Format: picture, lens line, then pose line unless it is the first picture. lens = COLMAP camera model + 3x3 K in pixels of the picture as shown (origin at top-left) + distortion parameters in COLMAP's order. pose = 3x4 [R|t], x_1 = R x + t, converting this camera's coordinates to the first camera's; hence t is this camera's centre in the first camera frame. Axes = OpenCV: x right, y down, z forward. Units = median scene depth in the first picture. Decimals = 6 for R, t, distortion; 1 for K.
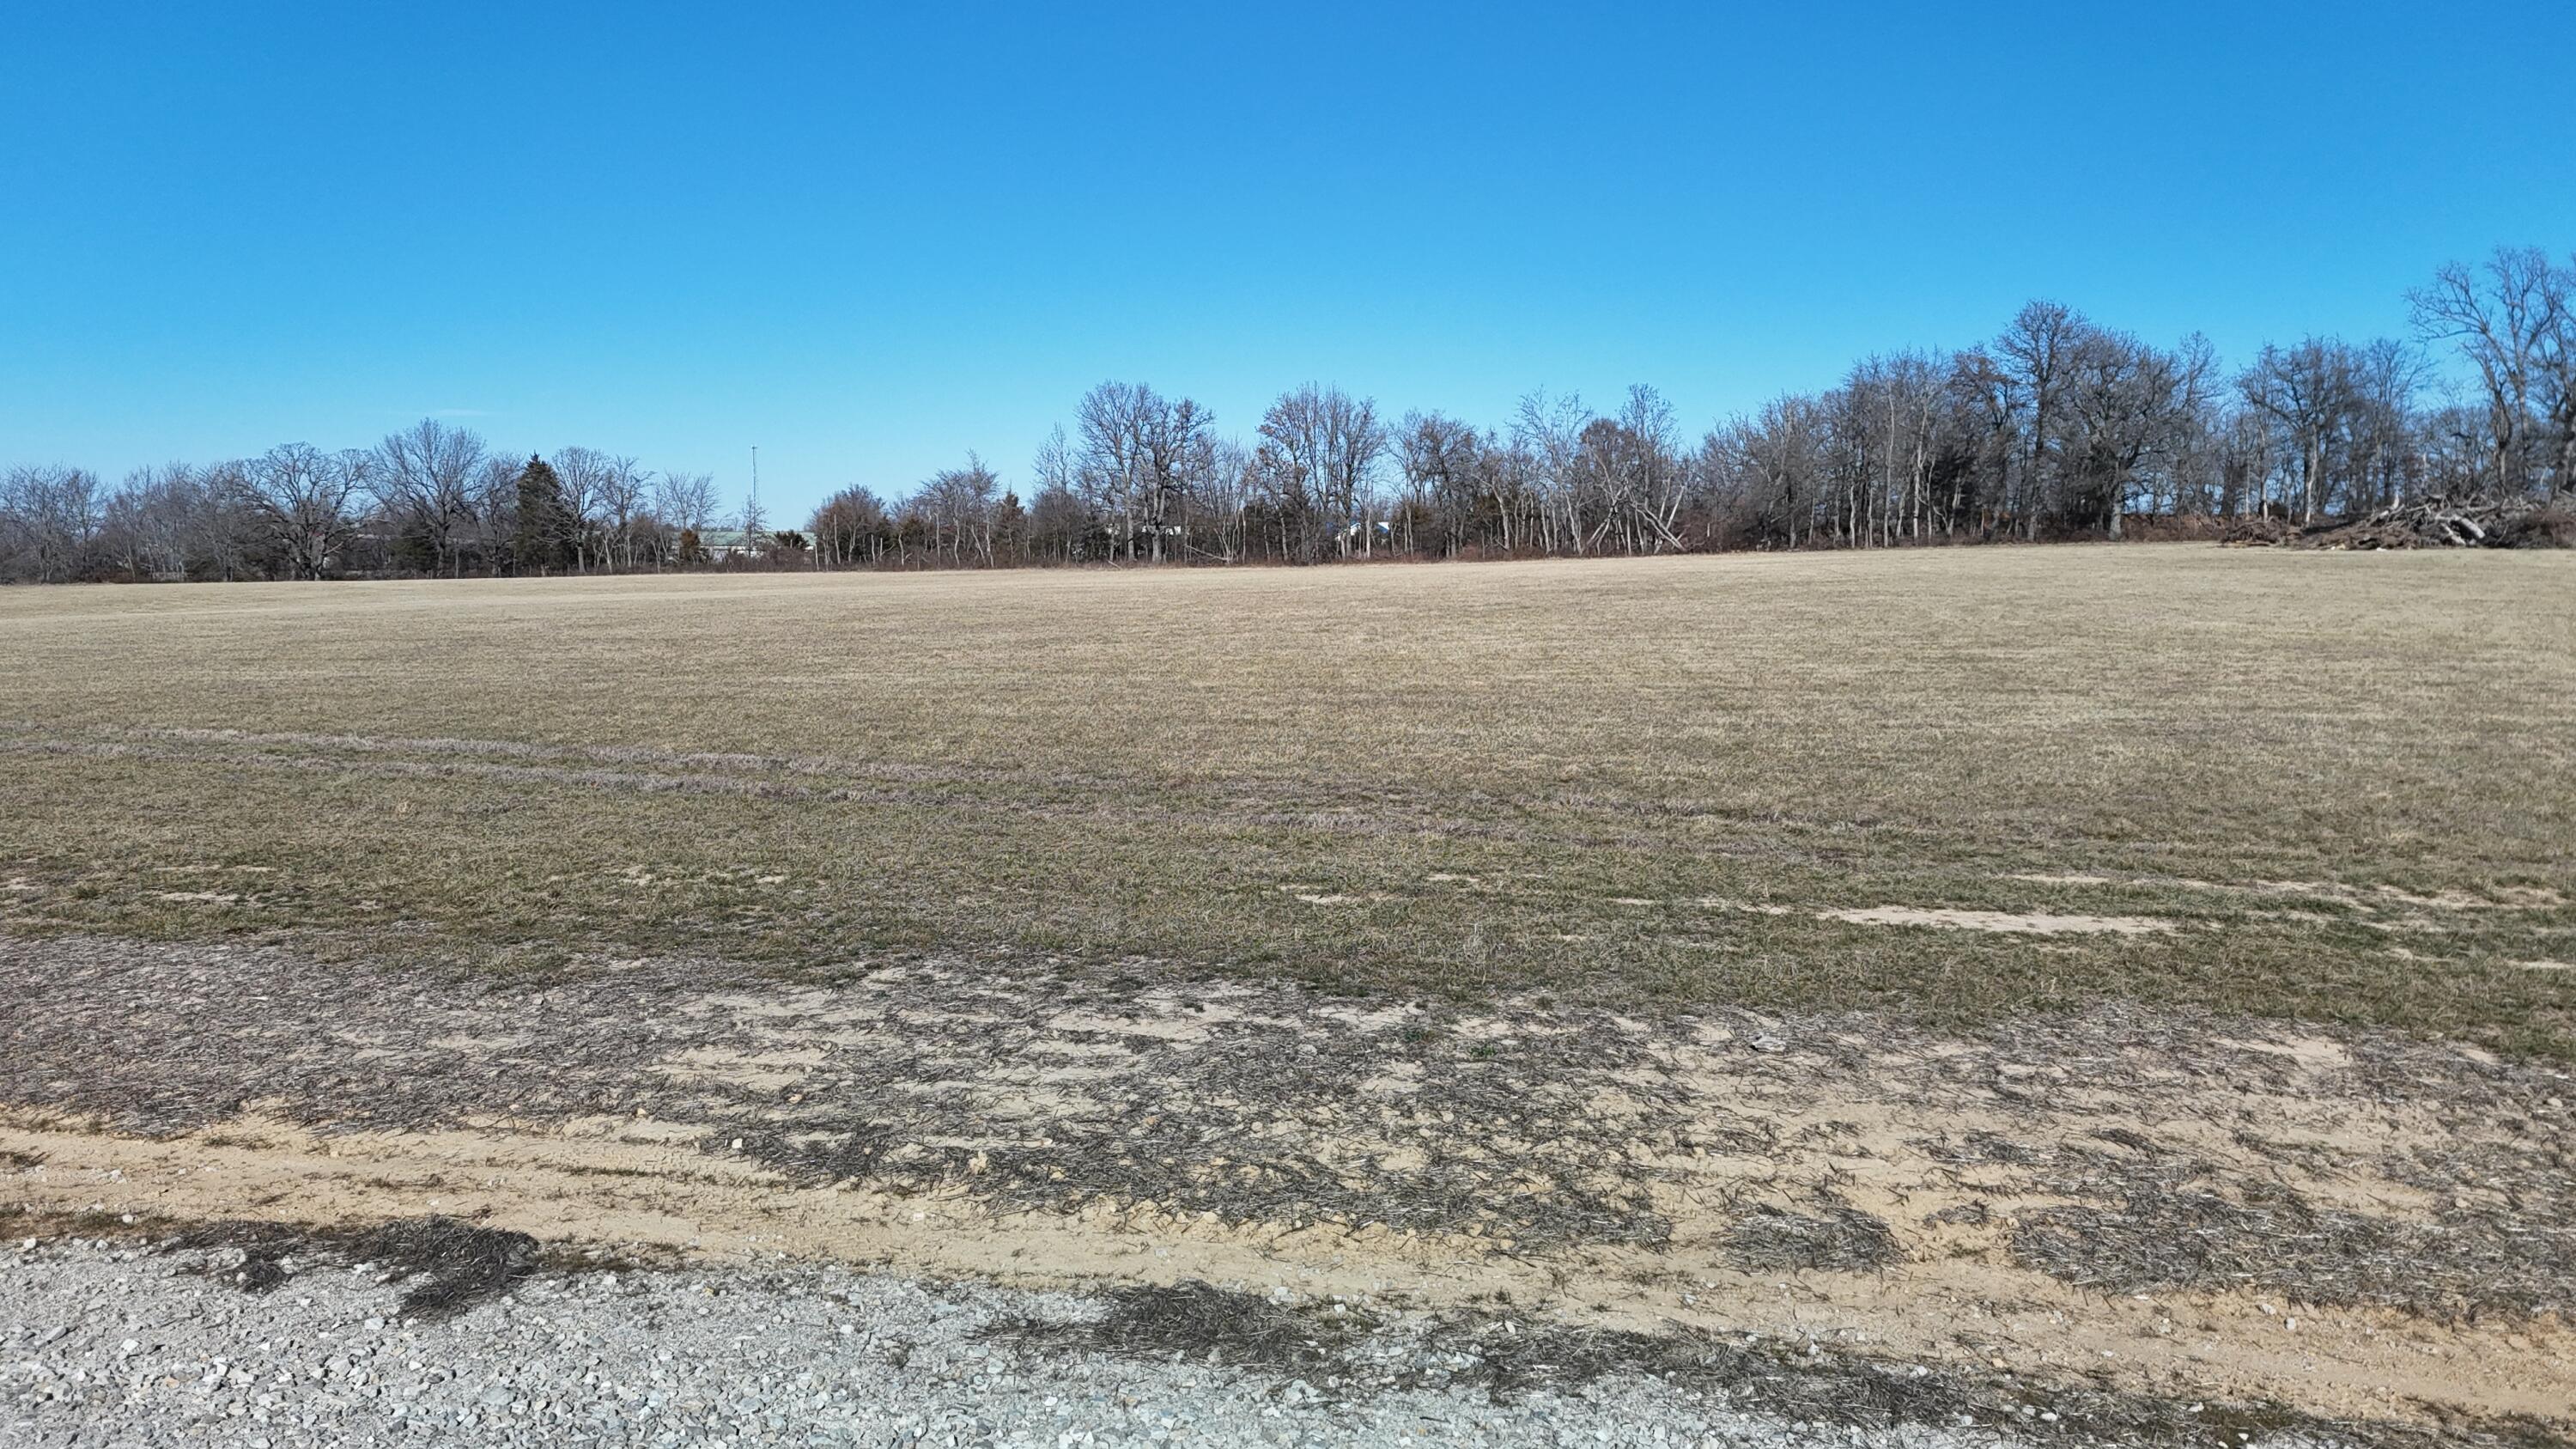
lens RADIAL K [[1866.2, 0, 1288.0], [0, 1866.2, 724.5], [0, 0, 1]] dist [0.077573, -0.073271]
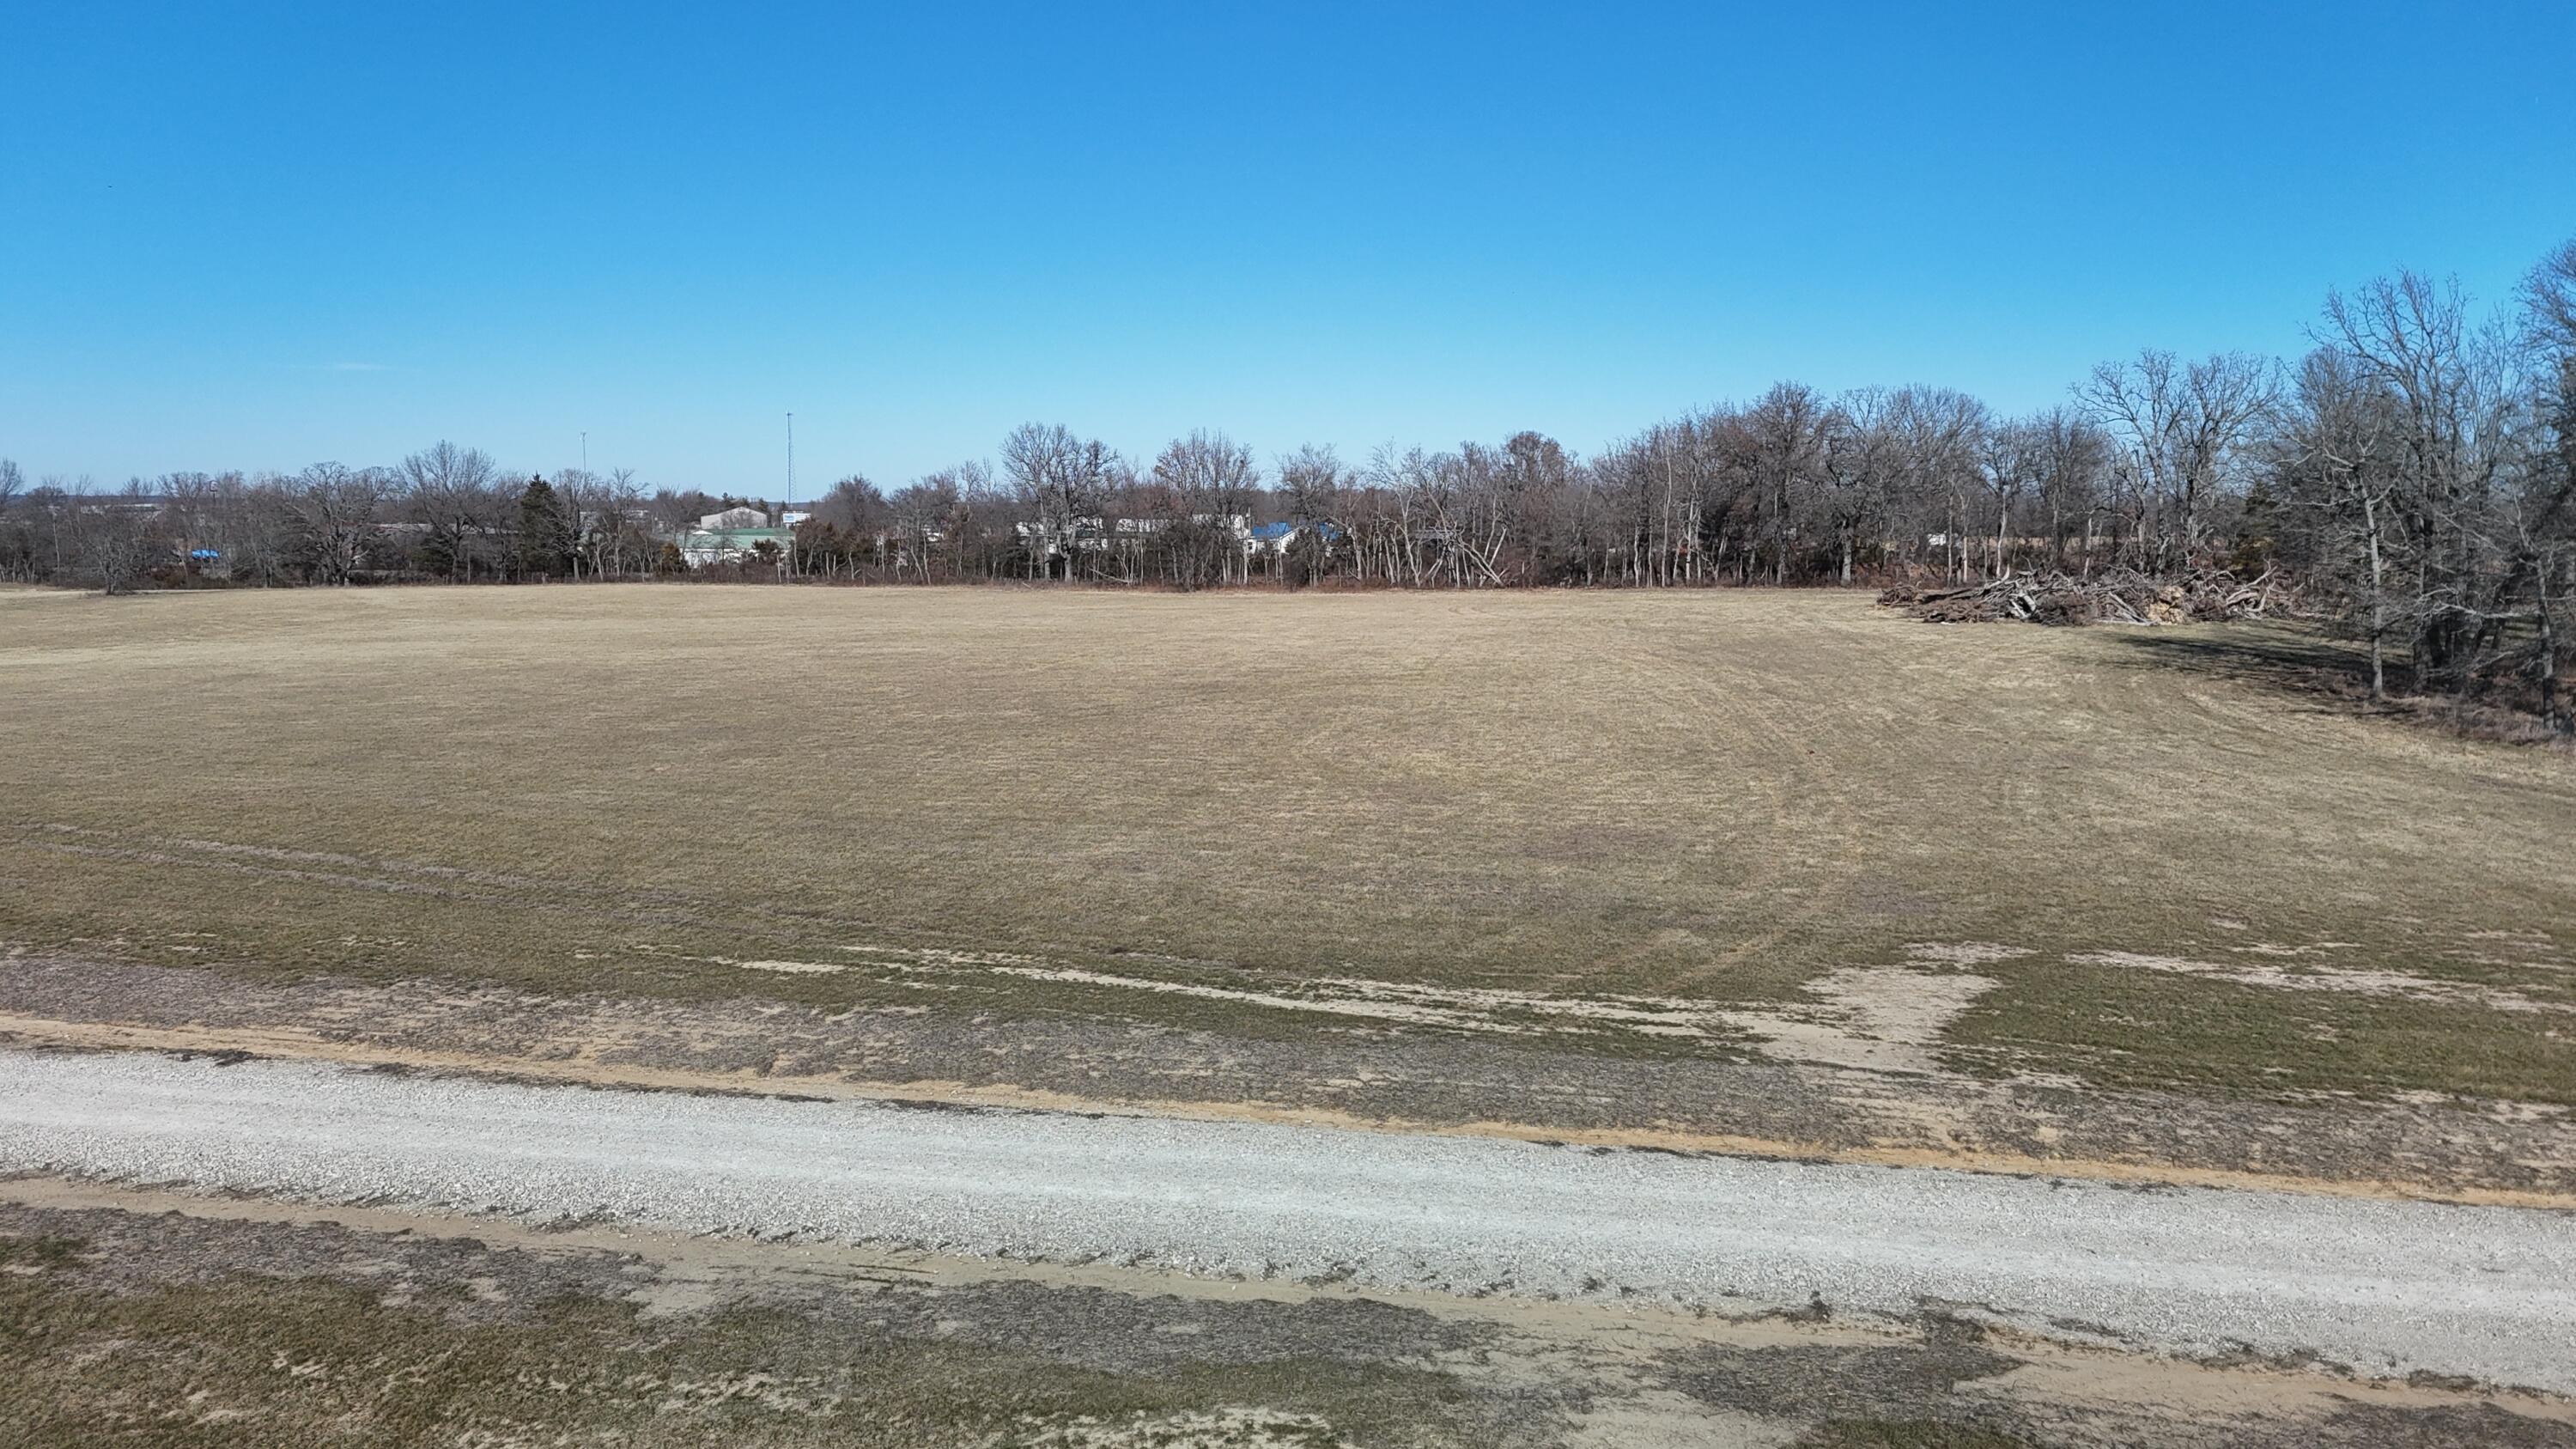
lens RADIAL K [[1866.2, 0, 1288.0], [0, 1866.2, 724.5], [0, 0, 1]] dist [0.077573, -0.073271]
pose [[0.999710, 0.009831, -0.021964, 0.103543], [-0.009368, 0.999734, 0.021089, -0.029448], [0.022165, -0.020877, 0.999536, -0.163772]]
